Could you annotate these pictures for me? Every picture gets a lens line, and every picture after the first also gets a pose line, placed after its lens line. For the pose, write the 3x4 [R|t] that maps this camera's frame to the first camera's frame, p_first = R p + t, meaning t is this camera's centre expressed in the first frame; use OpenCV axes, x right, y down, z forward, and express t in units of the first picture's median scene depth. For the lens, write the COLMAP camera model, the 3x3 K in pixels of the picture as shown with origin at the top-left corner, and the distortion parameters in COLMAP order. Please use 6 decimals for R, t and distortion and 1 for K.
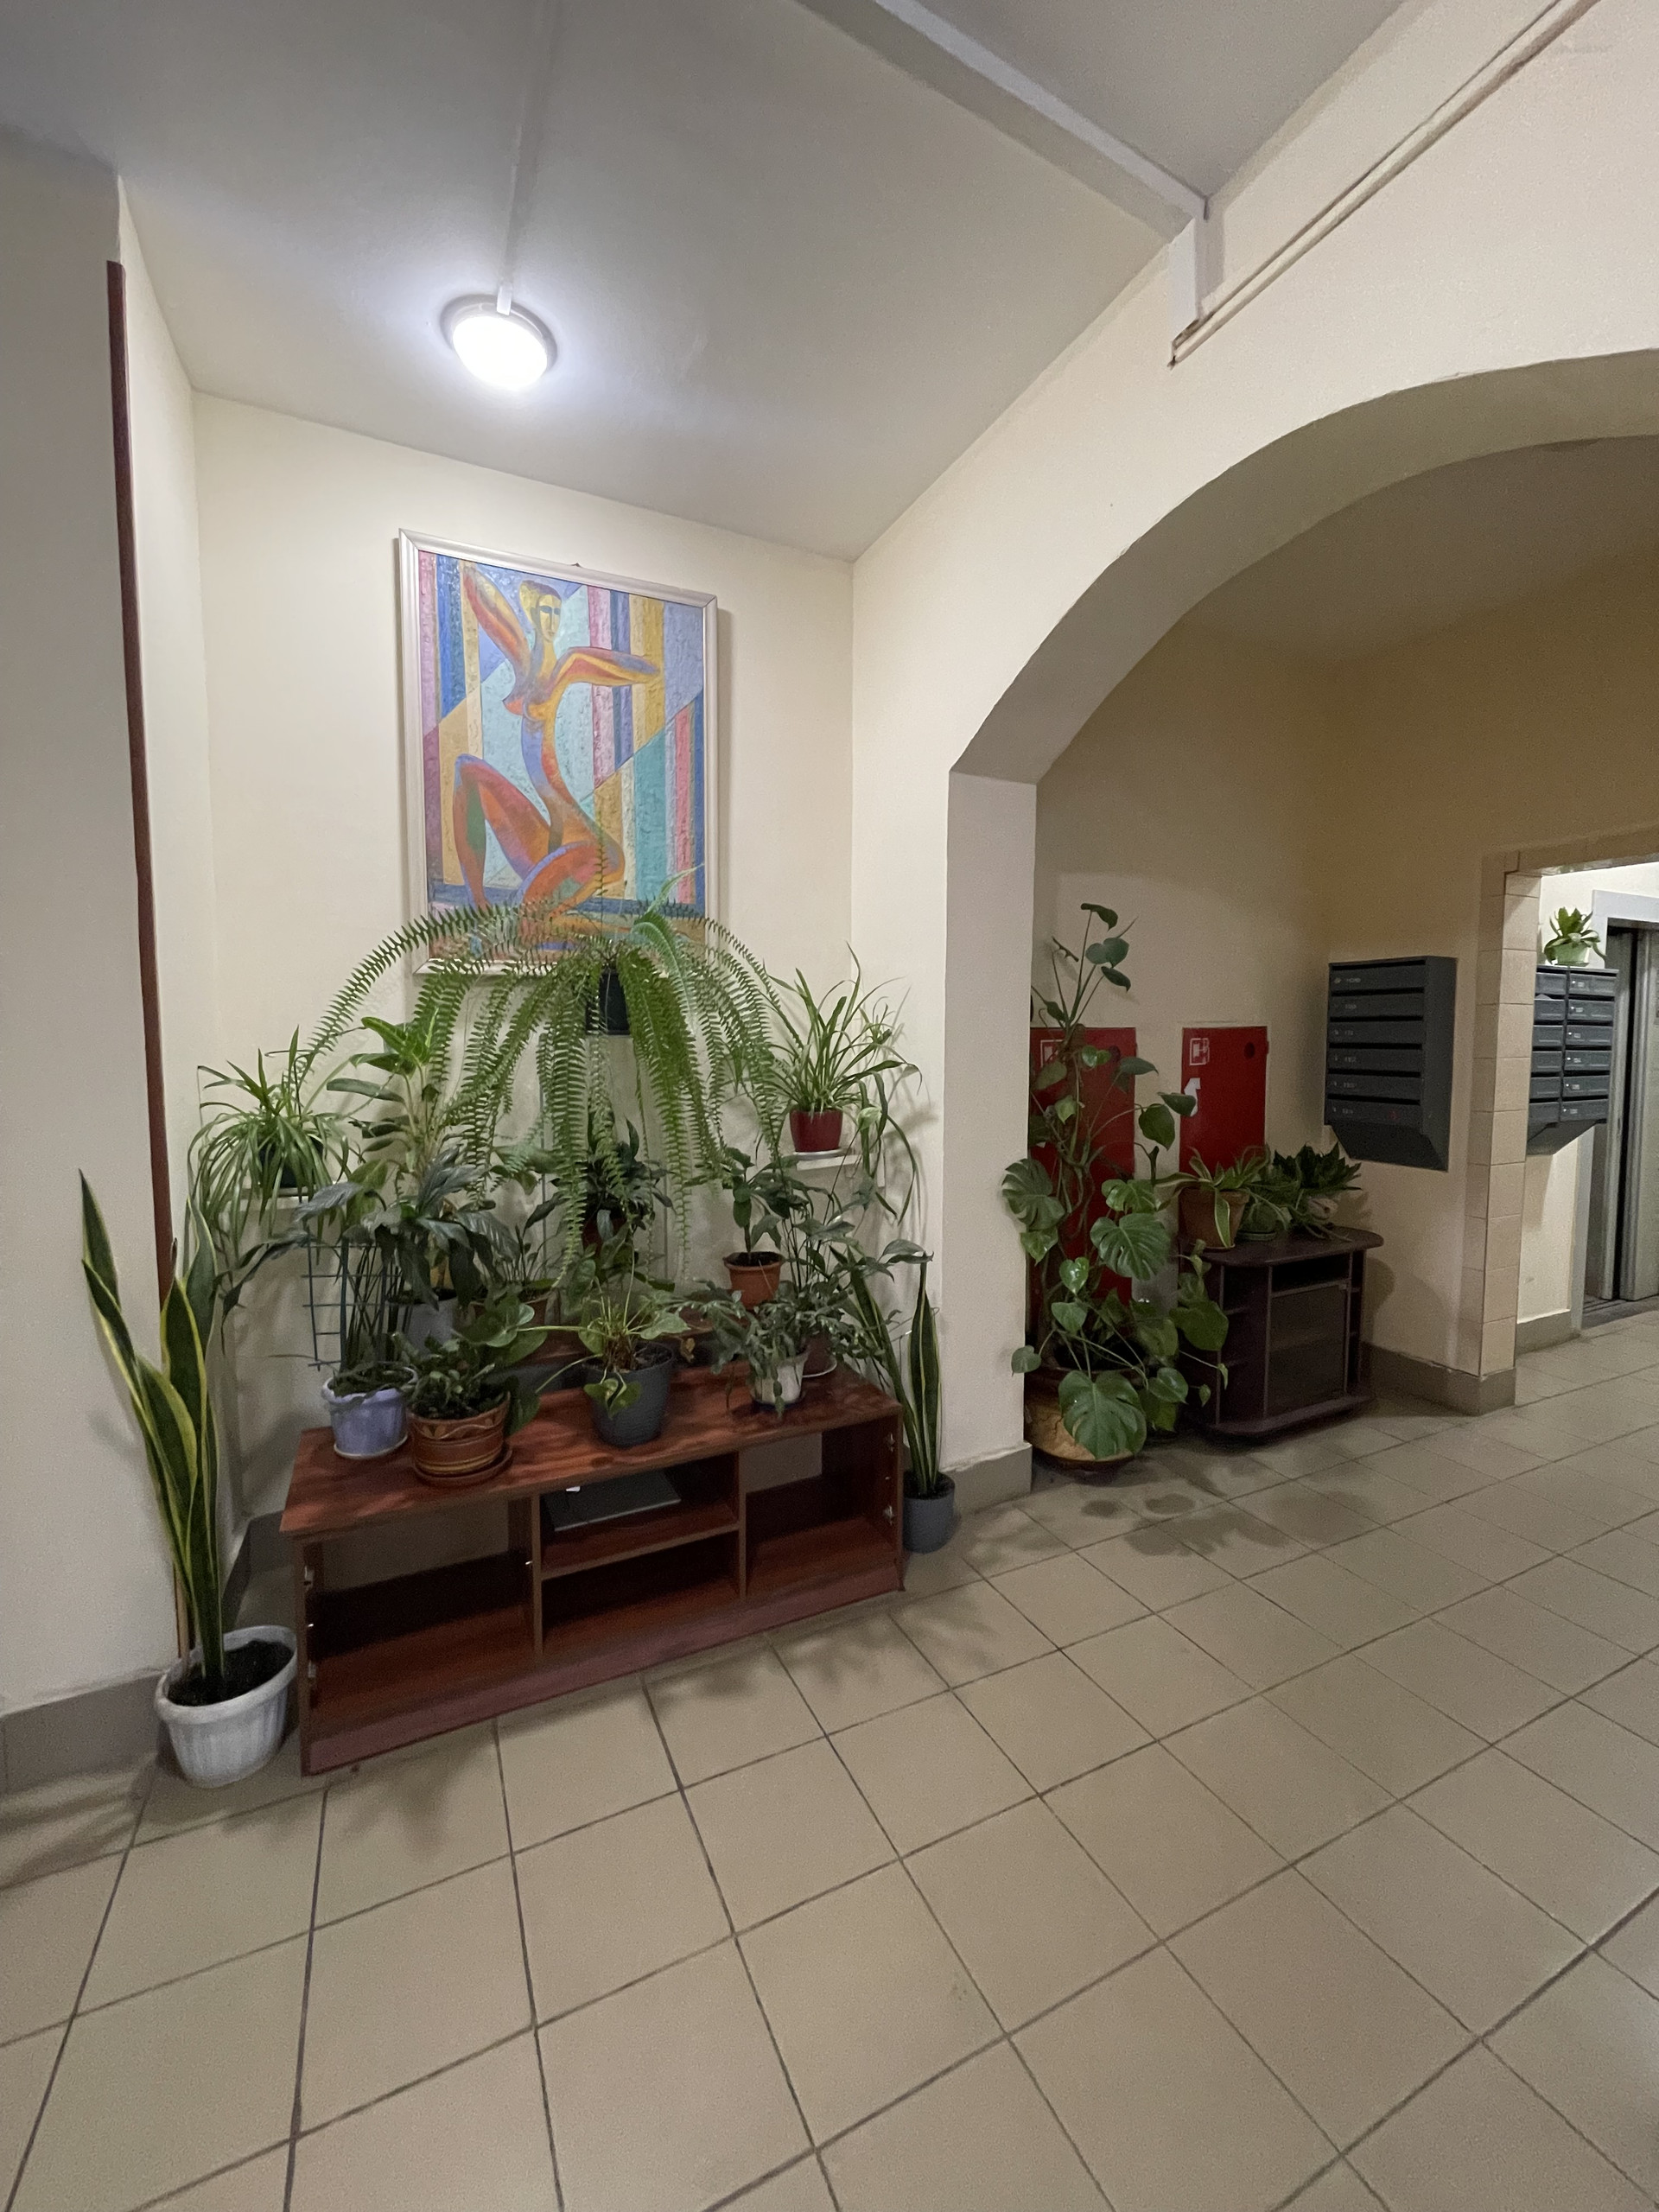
lens RADIAL K [[892.2, 0, 832.5], [0, 892.2, 1103.7], [0, 0, 1]] dist [-0.003478, 0.000146]
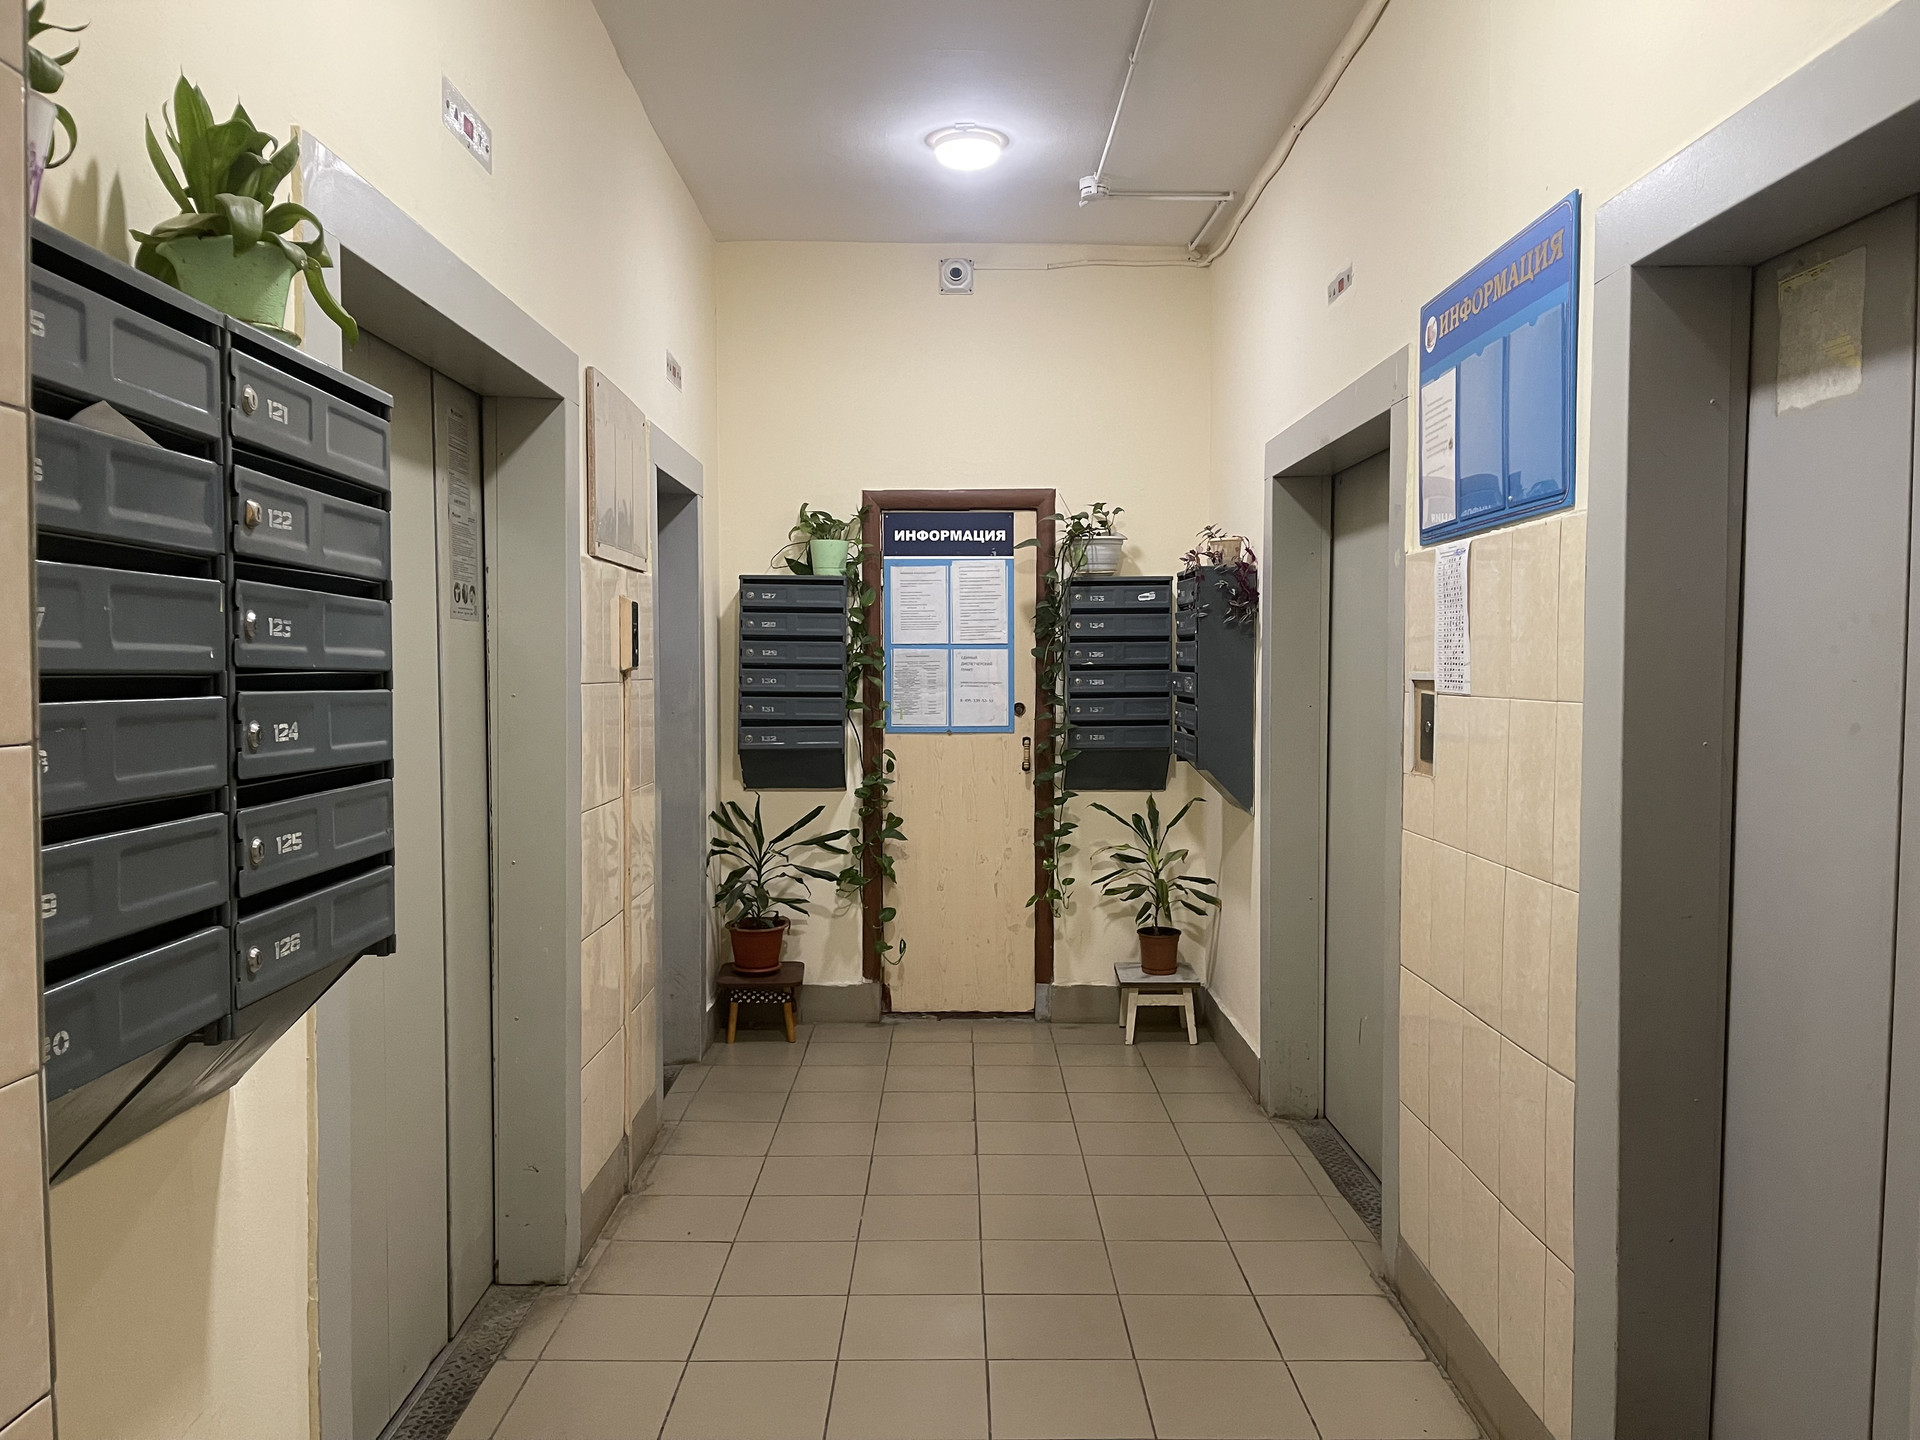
lens RADIAL K [[1454.3, 0, 972.2], [0, 1454.3, 717.5], [0, 0, 1]] dist [0.032477, -0.035536]
pose [[0.426718, -0.034779, 0.903716, 0.556052], [0.059409, 0.998180, 0.010363, -0.045017], [-0.902431, 0.049267, 0.428007, 0.659965]]
